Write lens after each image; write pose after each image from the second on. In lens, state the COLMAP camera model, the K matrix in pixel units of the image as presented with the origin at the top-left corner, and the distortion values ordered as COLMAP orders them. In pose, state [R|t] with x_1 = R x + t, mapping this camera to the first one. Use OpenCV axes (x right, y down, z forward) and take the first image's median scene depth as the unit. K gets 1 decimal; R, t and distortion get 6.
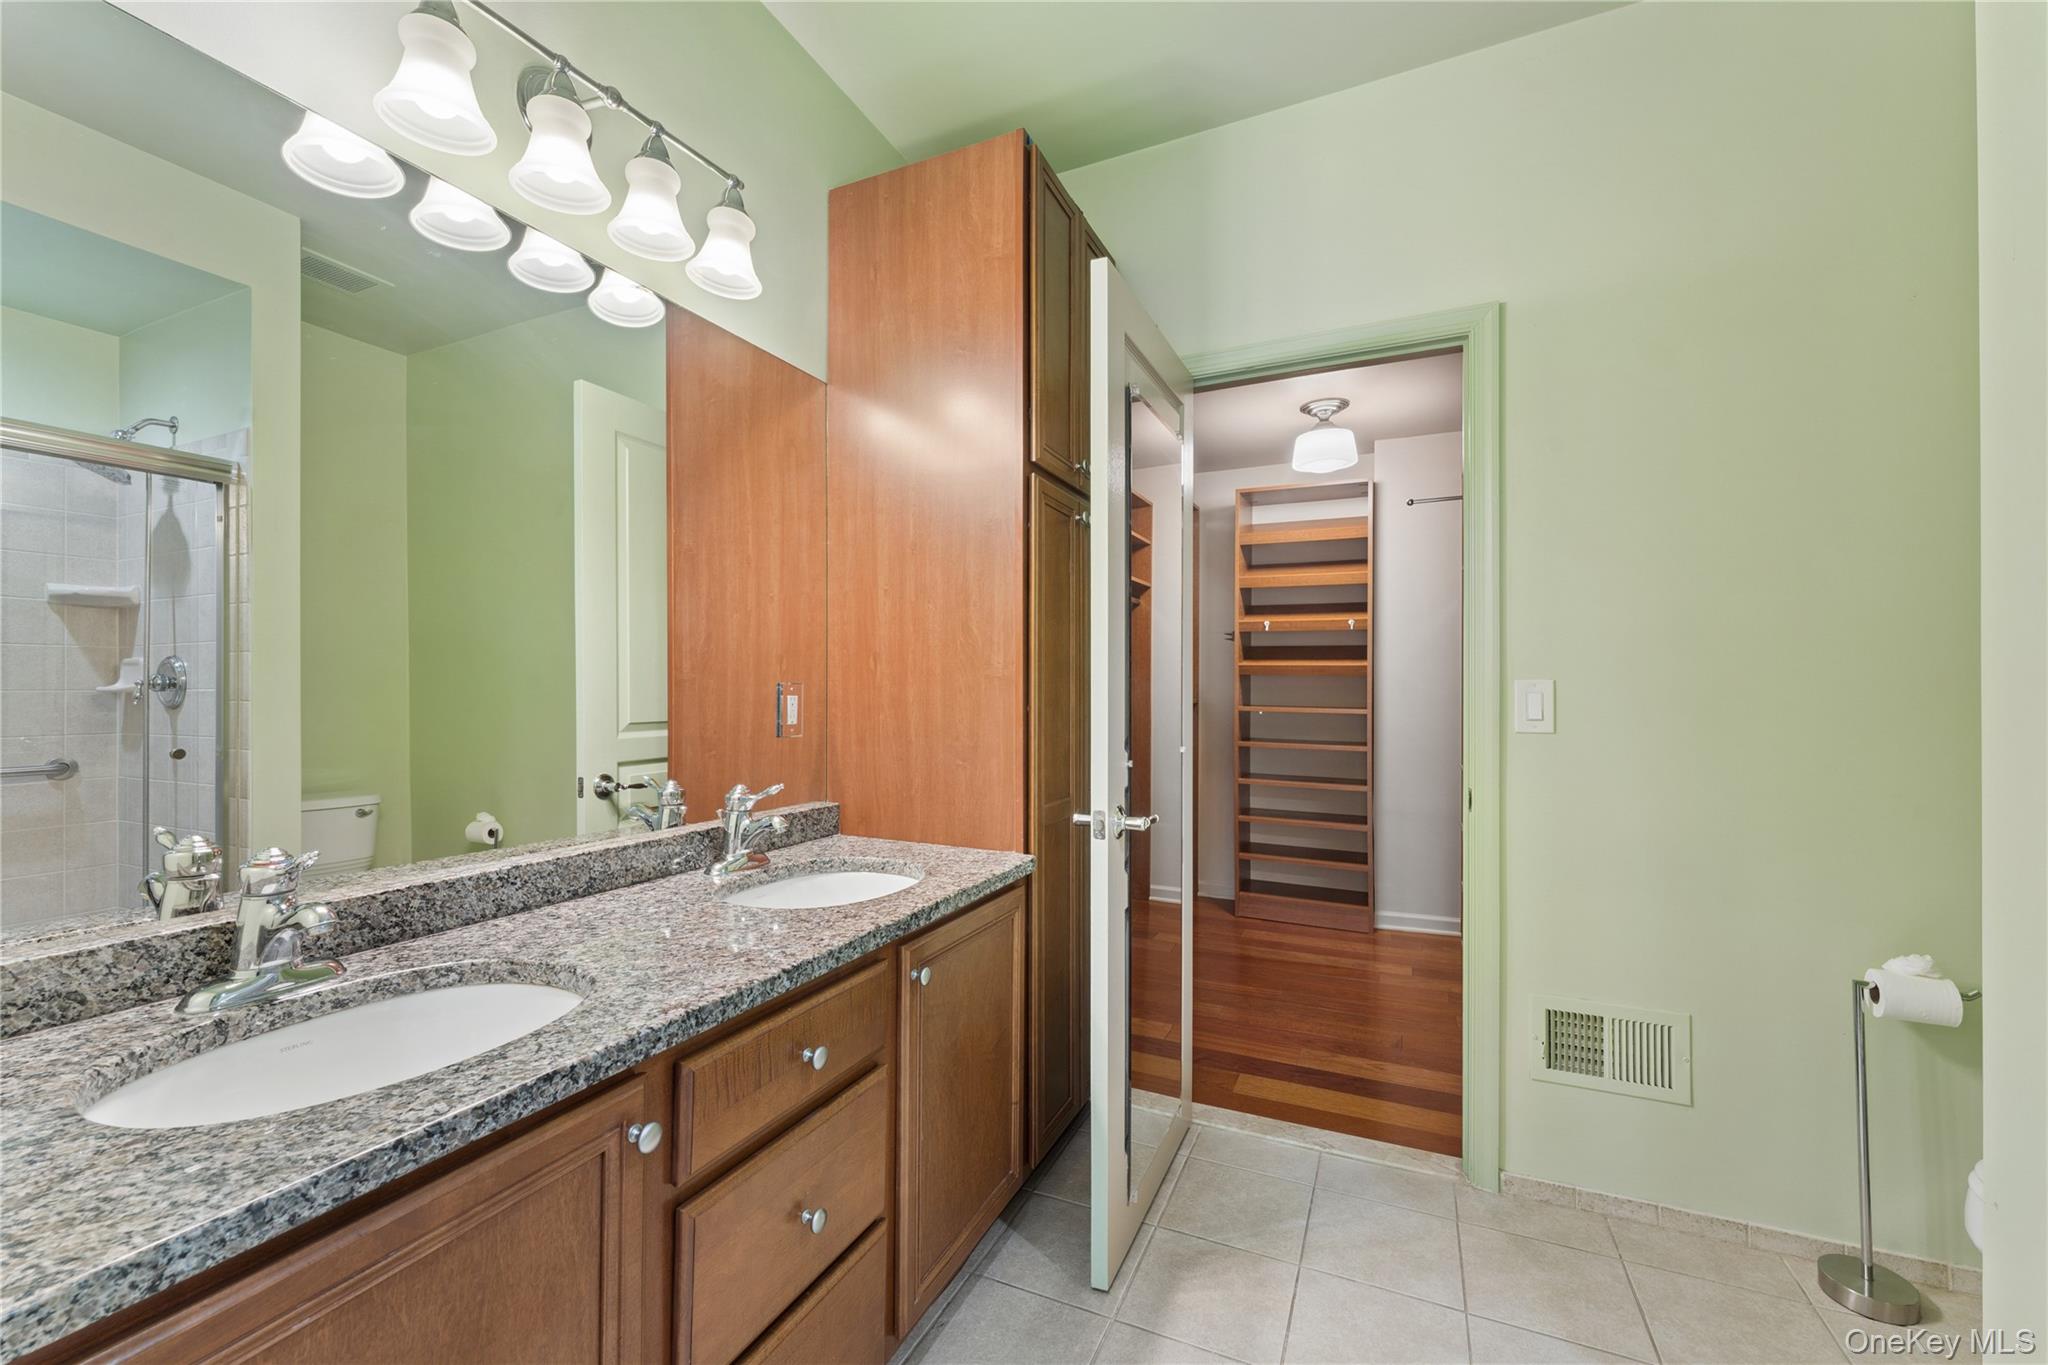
lens RADIAL K [[824.2, 0, 1019.0], [0, 824.2, 683.9], [0, 0, 1]] dist [-0.000200, -0.000513]
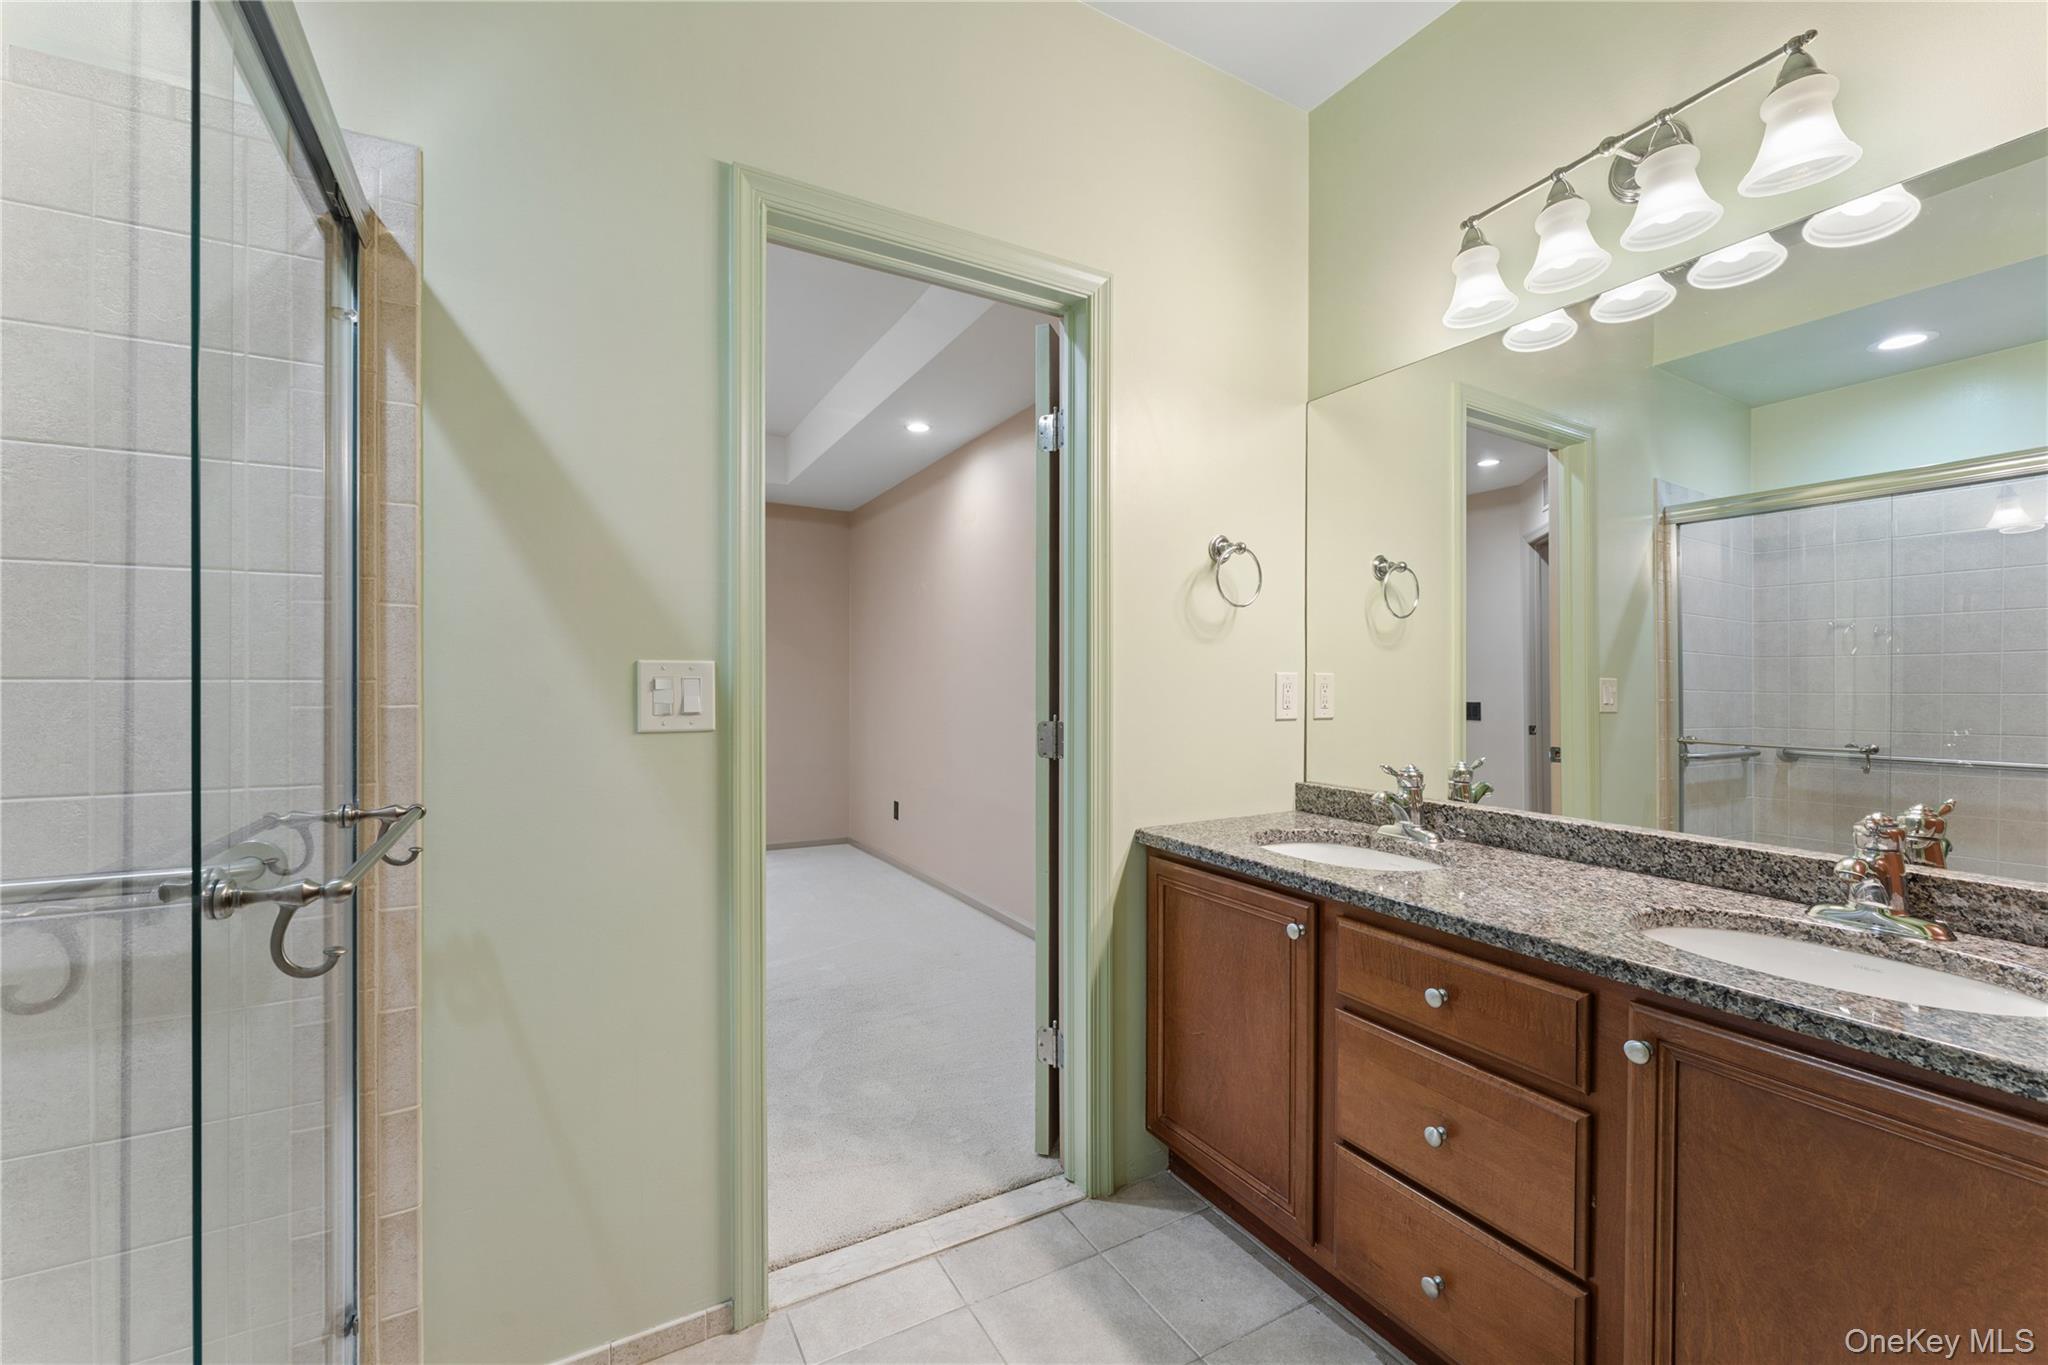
lens RADIAL K [[824.2, 0, 1019.0], [0, 824.2, 683.9], [0, 0, 1]] dist [-0.000200, -0.000513]
pose [[-0.577515, -0.003747, -0.816371, 0.927228], [-0.002562, 0.999993, -0.002778, 0.015107], [0.816376, 0.000487, -0.577521, 1.061602]]
